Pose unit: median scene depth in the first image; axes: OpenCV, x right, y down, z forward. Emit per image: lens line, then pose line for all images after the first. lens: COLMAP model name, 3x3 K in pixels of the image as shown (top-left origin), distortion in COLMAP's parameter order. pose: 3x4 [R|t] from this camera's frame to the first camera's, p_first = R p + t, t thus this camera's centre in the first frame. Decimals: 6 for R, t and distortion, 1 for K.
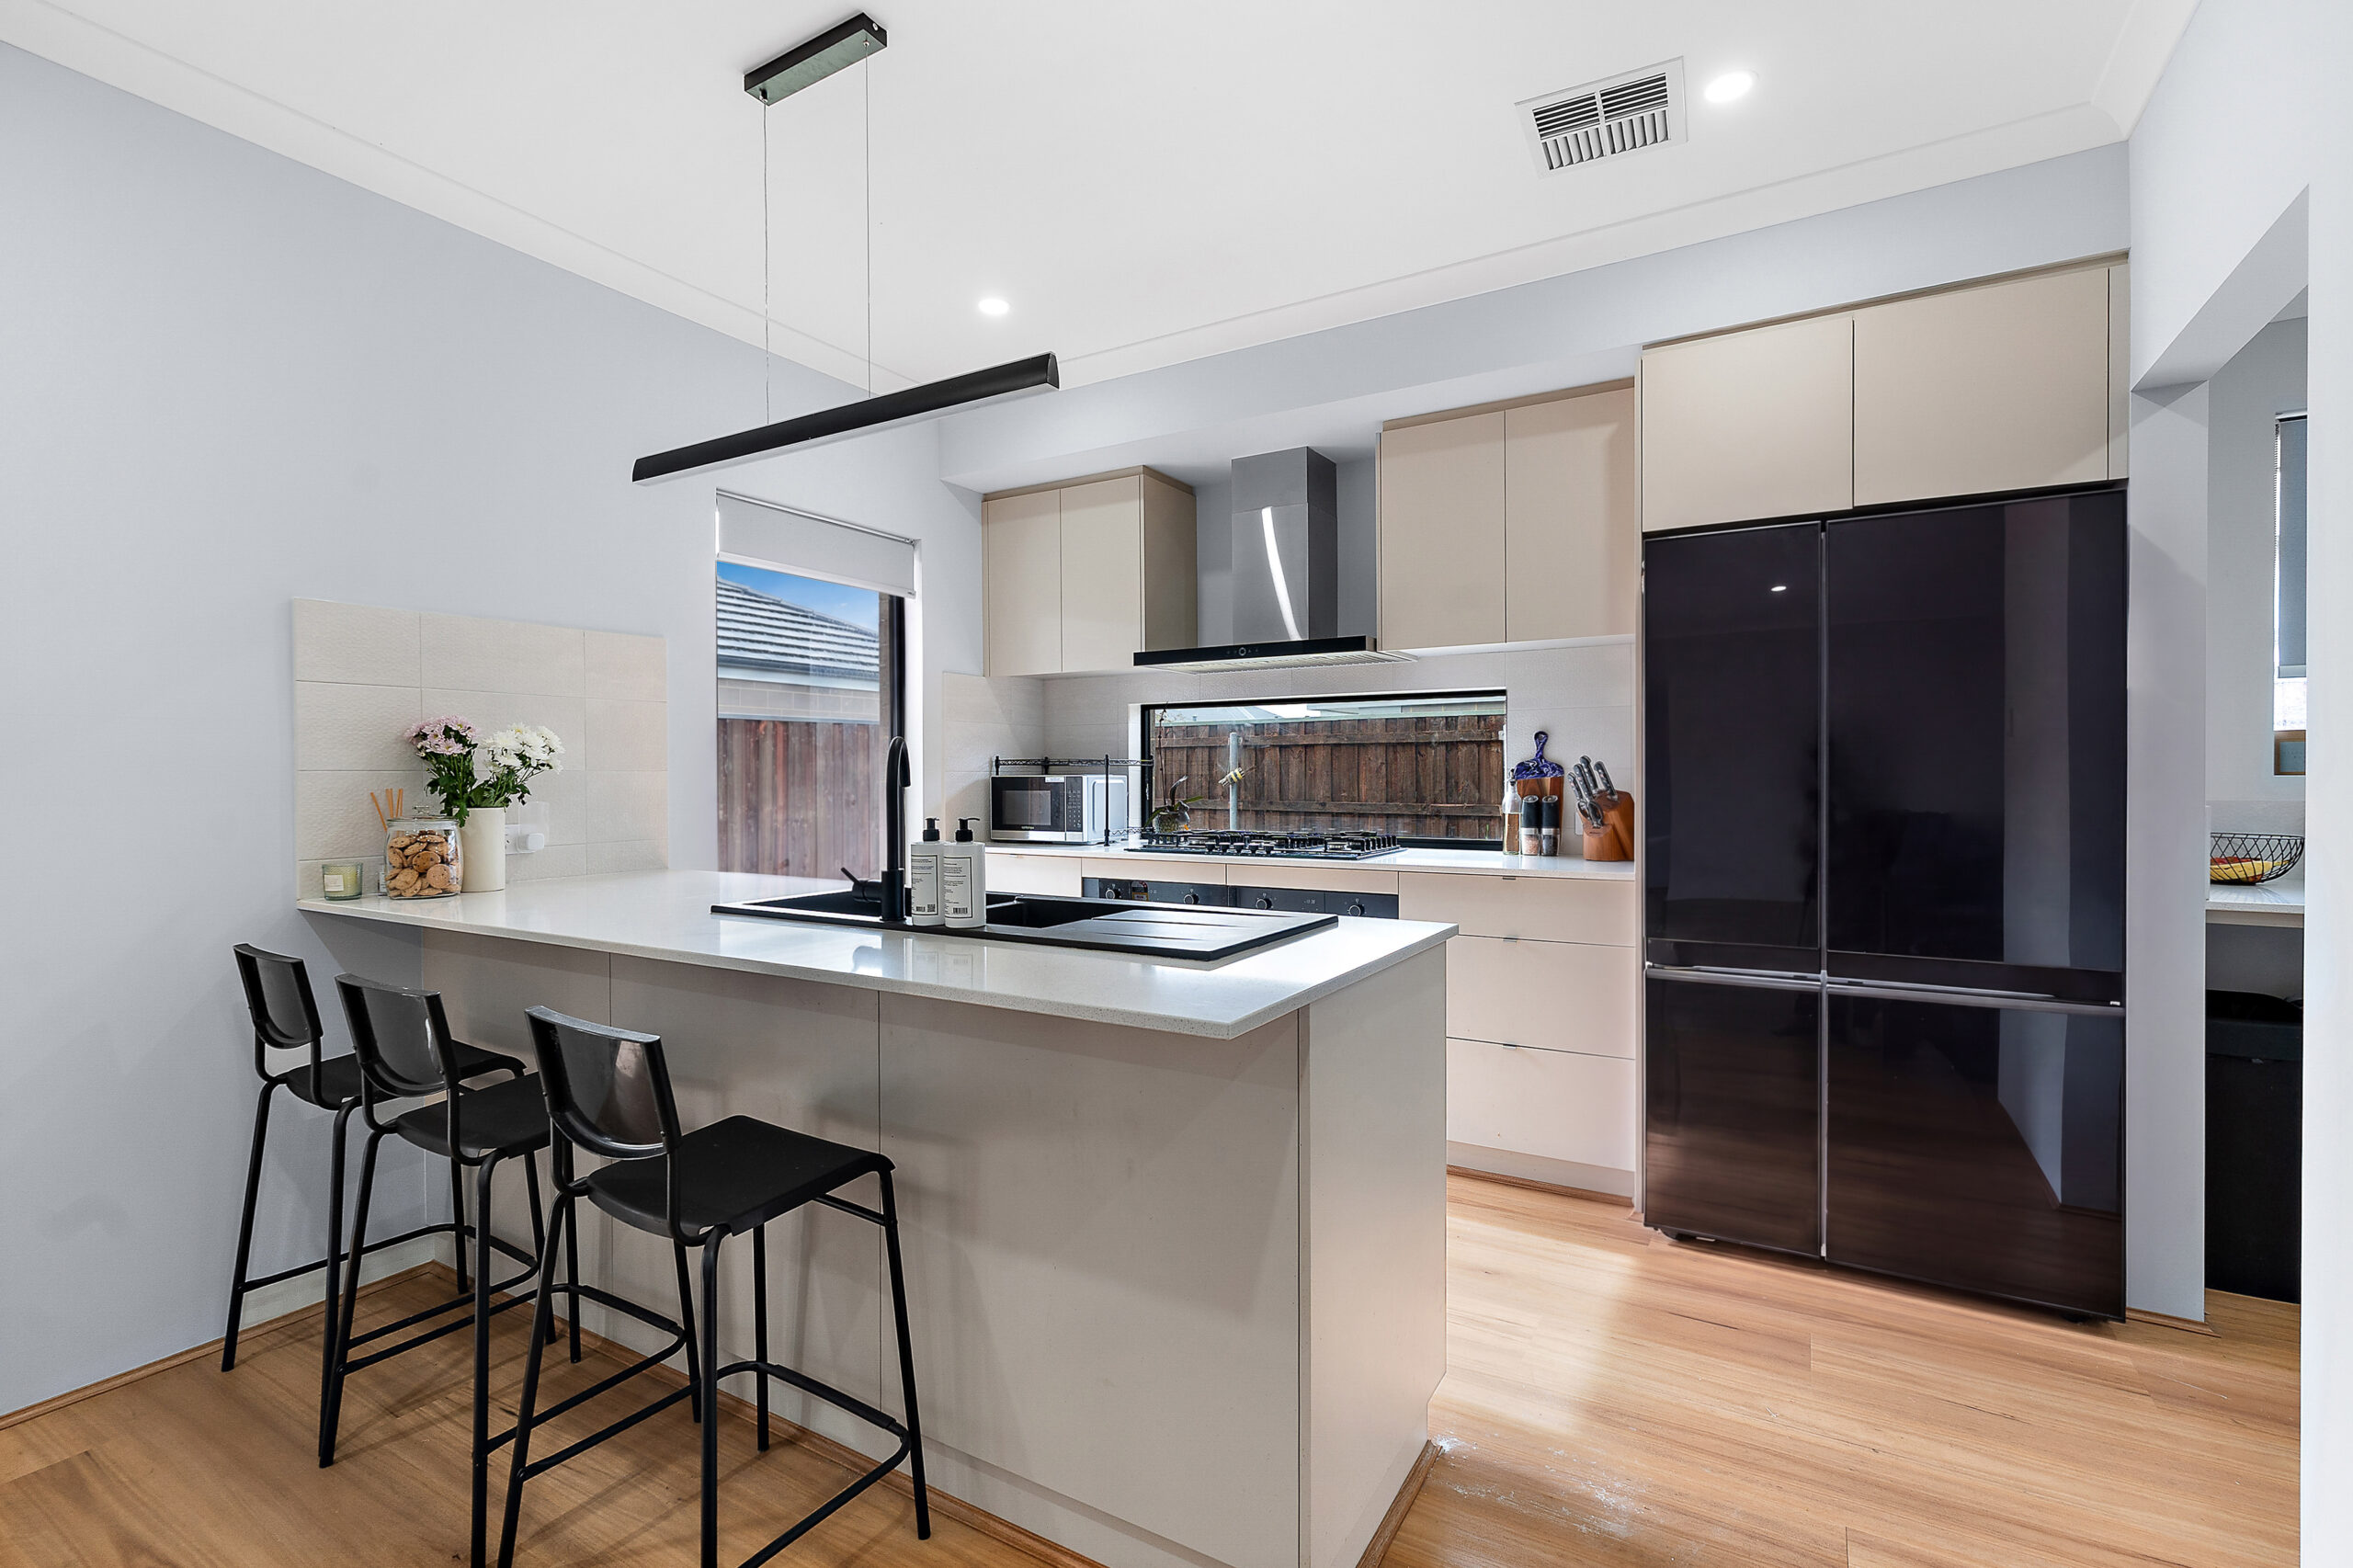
lens RADIAL K [[1059.6, 0, 1179.4], [0, 1059.6, 782.8], [0, 0, 1]] dist [0.001920, 0.000940]
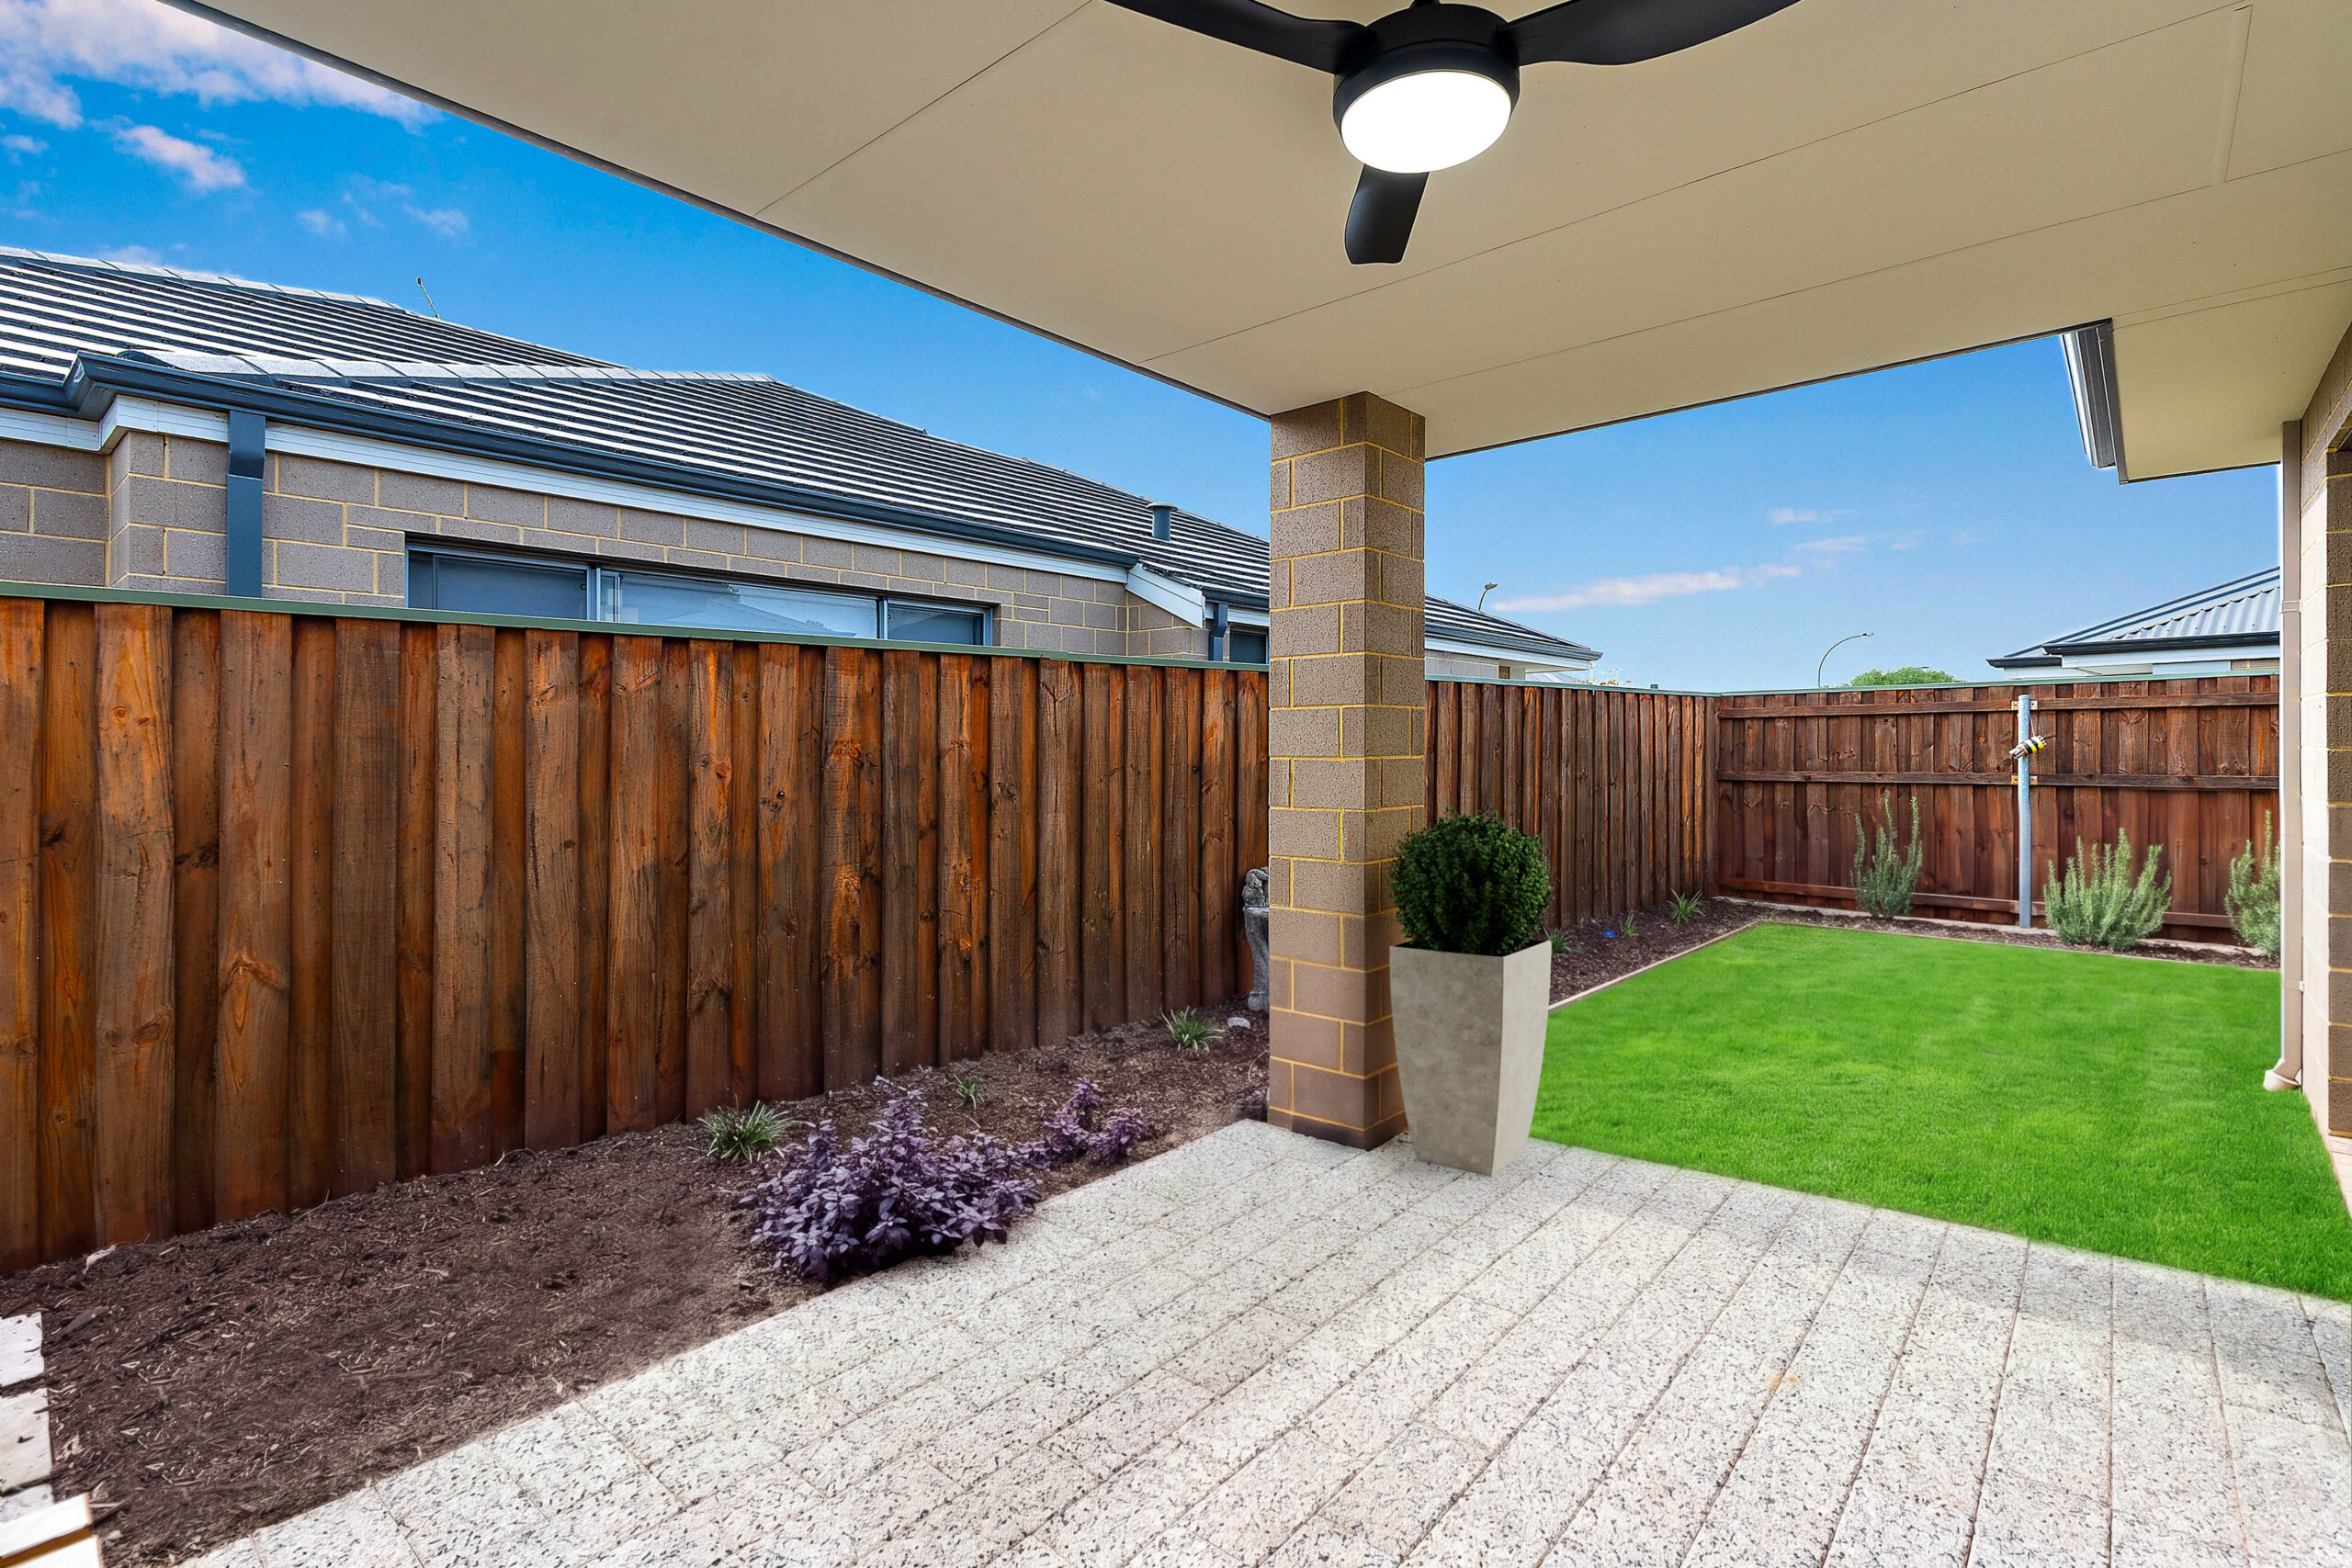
lens RADIAL K [[1101.3, 0, 1204.7], [0, 1101.3, 738.7], [0, 0, 1]] dist [0.003873, 0.000655]
pose [[0.985945, -0.000461, -0.167067, -1.158276], [-0.001633, 0.999922, -0.012399, -0.001814], [0.167060, 0.012497, 0.985868, 0.047786]]
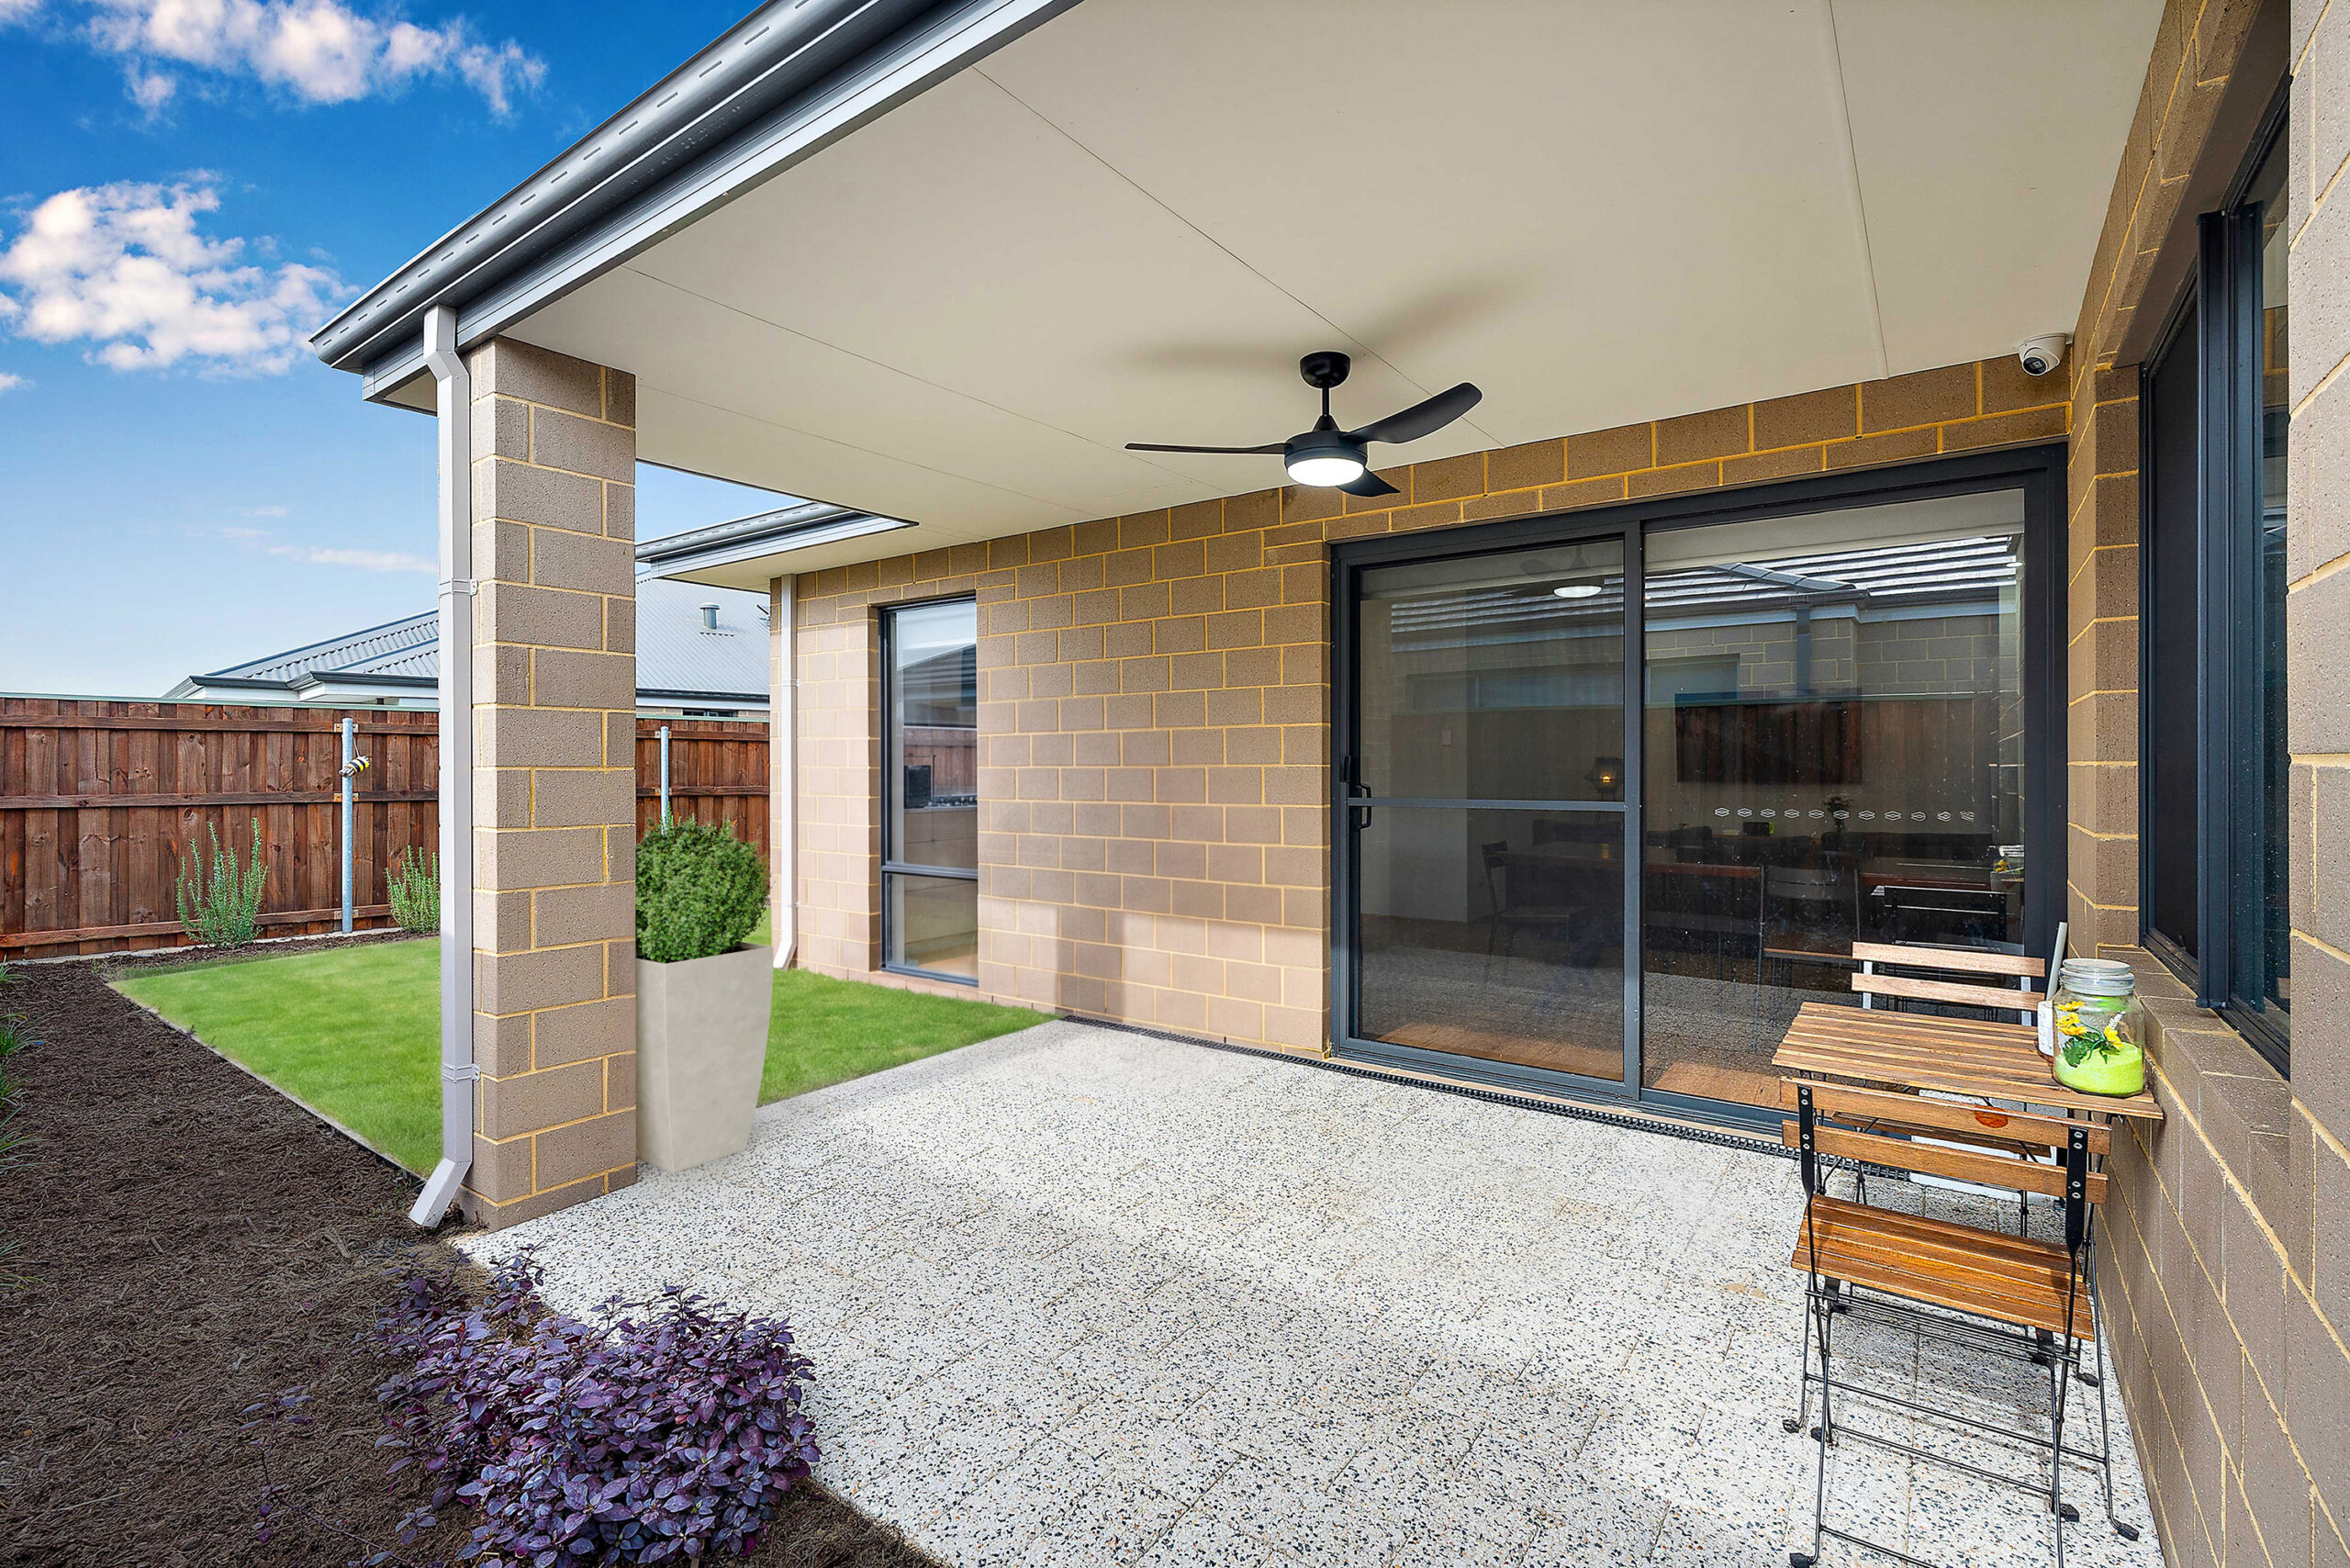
lens RADIAL K [[1056.3, 0, 1176.4], [0, 1056.3, 791.3], [0, 0, 1]] dist [-0.002554, -0.000171]
pose [[0.095082, -0.019499, 0.995278, -2.012074], [0.002940, 0.999809, 0.019307, -0.000190], [-0.995465, 0.001090, 0.095121, 0.496536]]
